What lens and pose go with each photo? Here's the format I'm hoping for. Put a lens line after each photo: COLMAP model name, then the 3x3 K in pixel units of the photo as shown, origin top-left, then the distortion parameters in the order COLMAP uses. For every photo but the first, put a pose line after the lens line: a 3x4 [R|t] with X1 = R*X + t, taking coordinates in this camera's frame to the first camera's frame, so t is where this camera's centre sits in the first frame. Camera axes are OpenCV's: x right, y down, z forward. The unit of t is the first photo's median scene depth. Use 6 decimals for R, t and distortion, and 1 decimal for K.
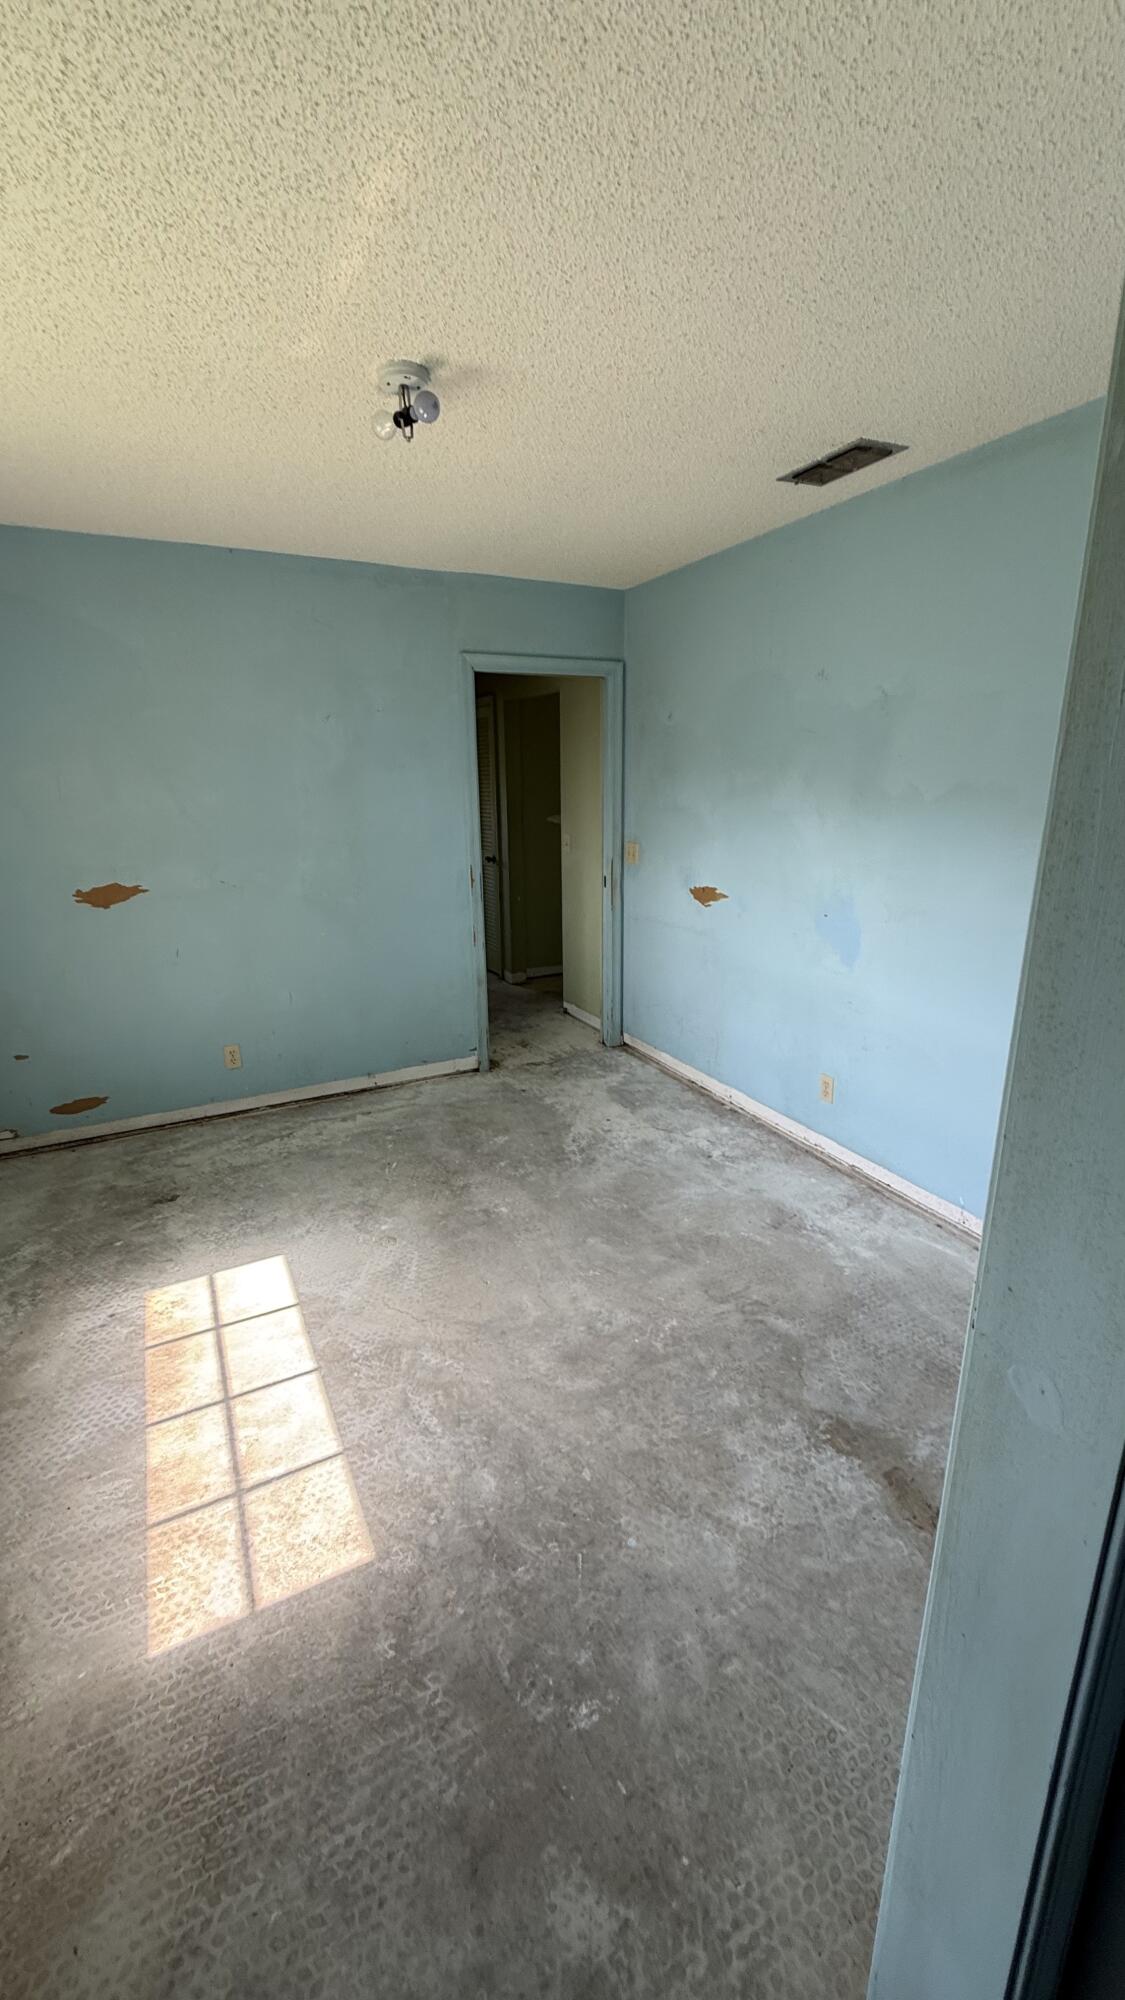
lens RADIAL K [[792.7, 0, 563.9], [0, 792.7, 996.1], [0, 0, 1]] dist [0.001657, 0.000004]
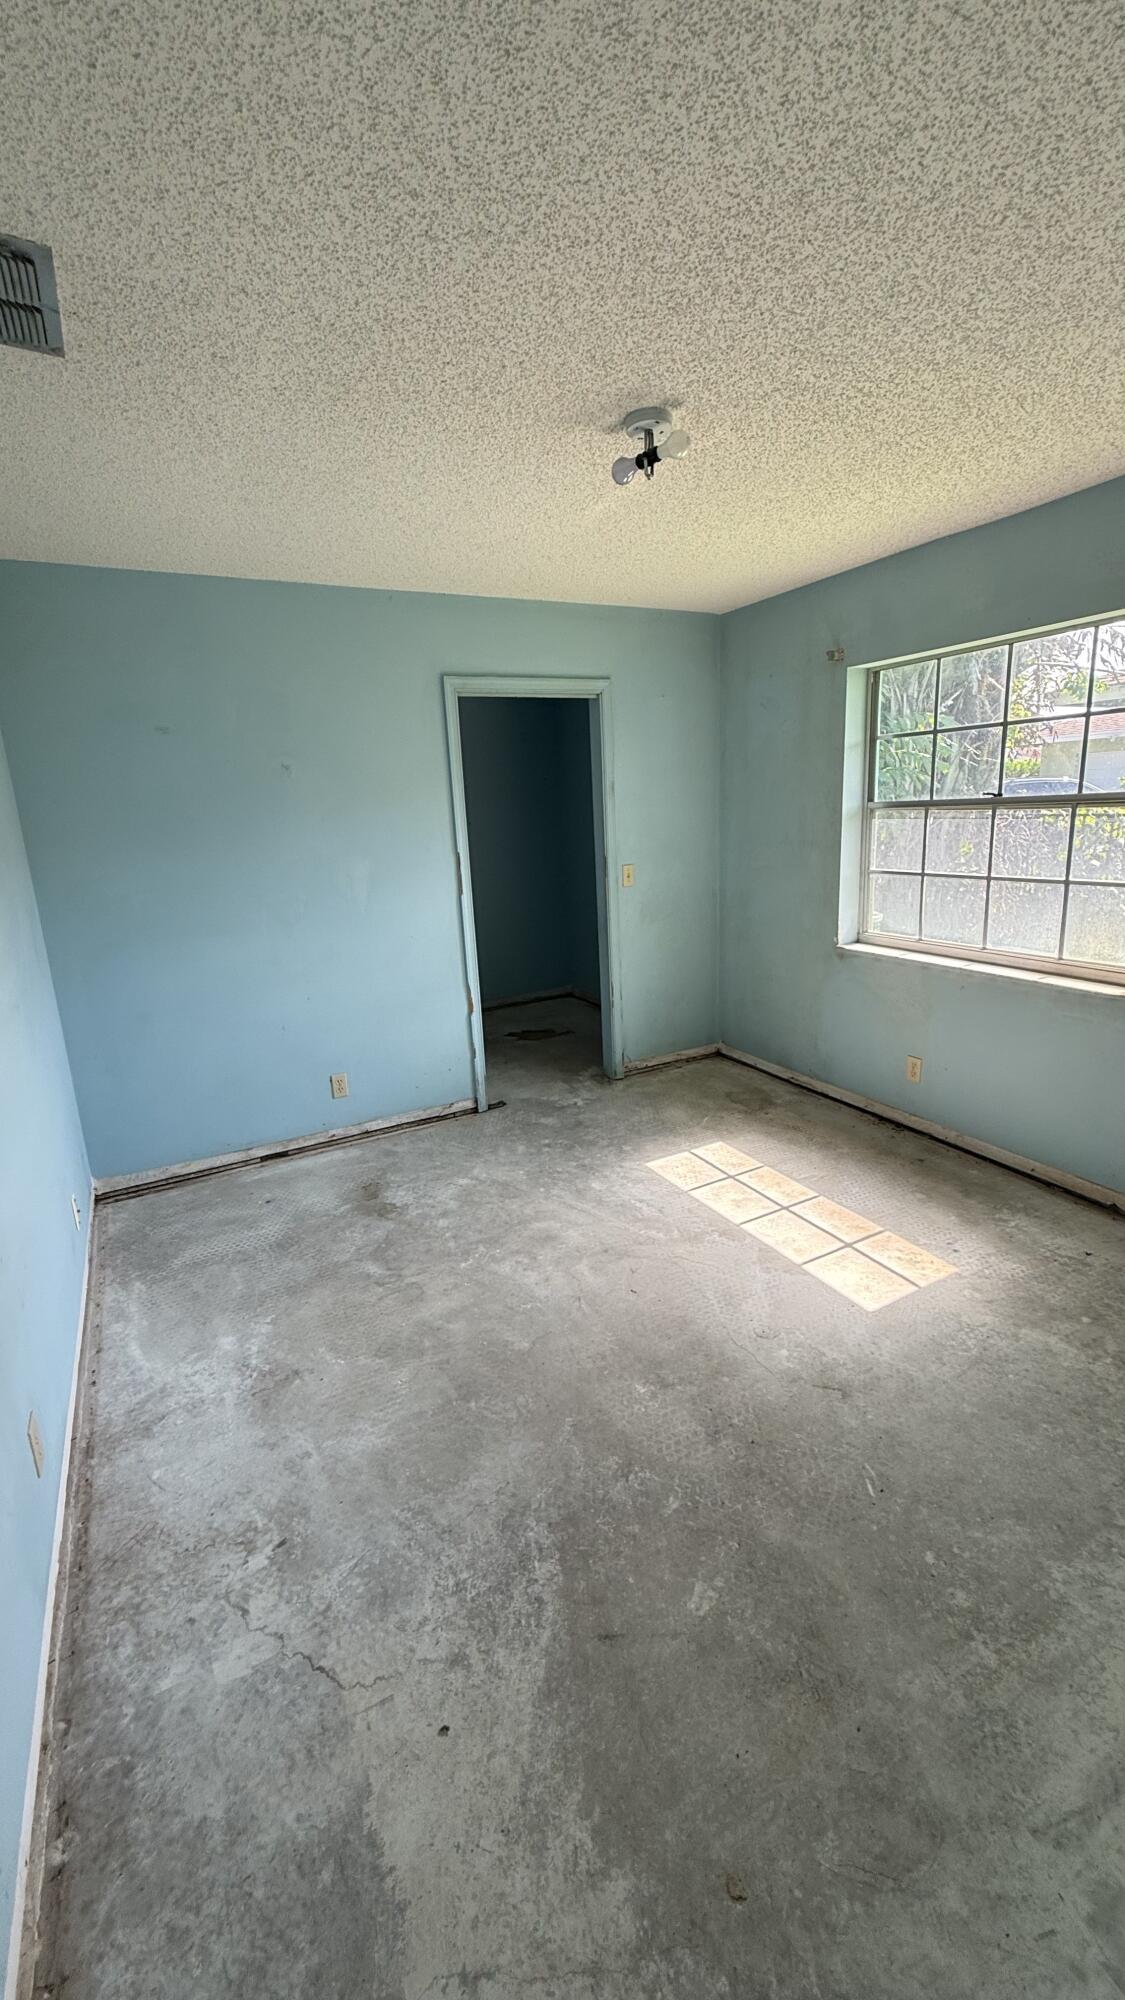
lens RADIAL K [[792.7, 0, 562.5], [0, 792.7, 996.2], [0, 0, 1]] dist [0.001657, 0.000004]
pose [[-0.997987, 0.063369, -0.002563, -0.027902], [0.053986, 0.870028, 0.490037, -0.443007], [0.033284, 0.488913, -0.871698, 1.596882]]
